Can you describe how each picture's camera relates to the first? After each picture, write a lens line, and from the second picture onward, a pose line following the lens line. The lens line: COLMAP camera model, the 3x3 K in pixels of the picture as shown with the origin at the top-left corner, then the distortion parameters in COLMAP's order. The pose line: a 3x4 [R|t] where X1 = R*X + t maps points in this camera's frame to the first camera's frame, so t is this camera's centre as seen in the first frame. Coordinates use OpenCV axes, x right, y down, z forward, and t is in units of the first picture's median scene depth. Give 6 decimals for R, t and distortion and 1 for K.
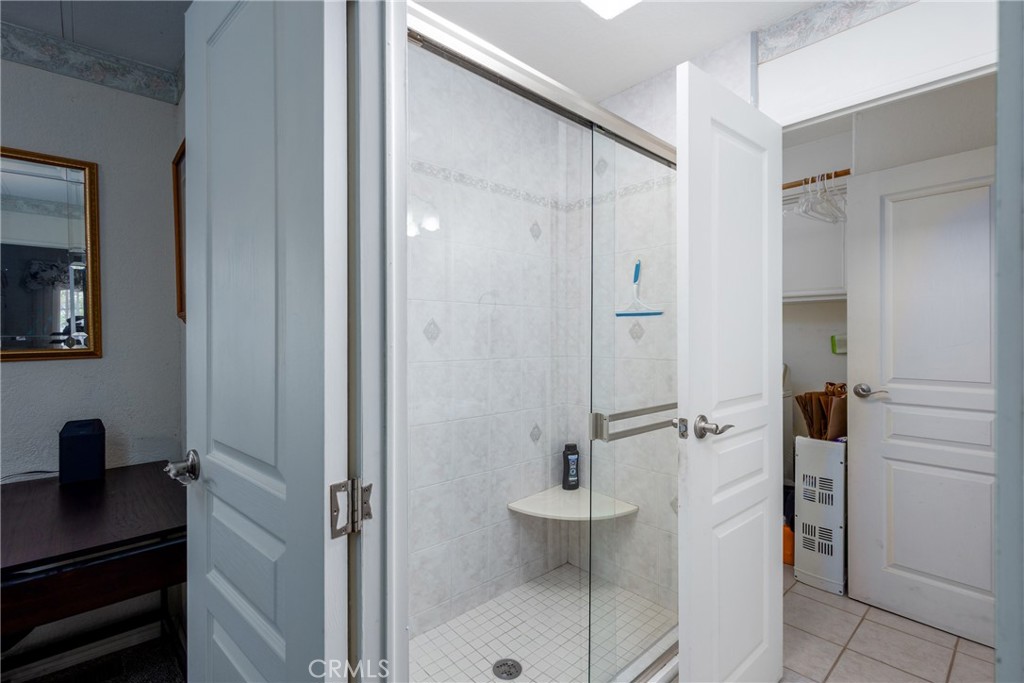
lens RADIAL K [[472.9, 0, 511.9], [0, 472.9, 339.0], [0, 0, 1]] dist [0.010393, -0.002493]
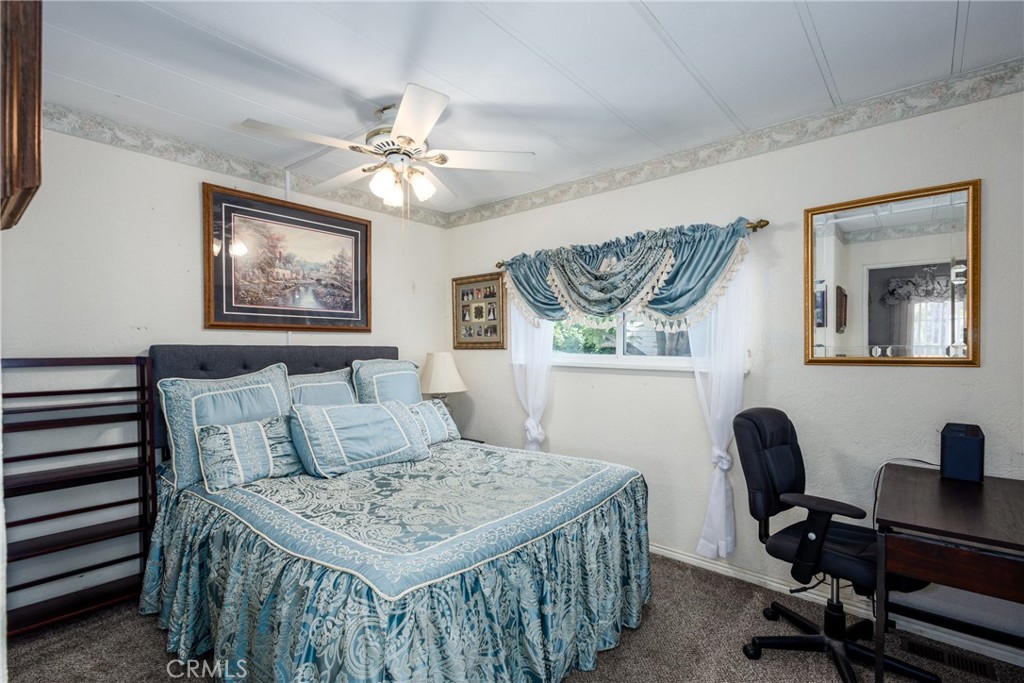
lens RADIAL K [[472.9, 0, 512.8], [0, 472.9, 349.5], [0, 0, 1]] dist [0.010393, -0.002493]
pose [[0.119757, 0.015338, -0.992685, 0.040037], [-0.015690, 0.999785, 0.013555, 0.003302], [0.992679, 0.013952, 0.119972, -0.127305]]
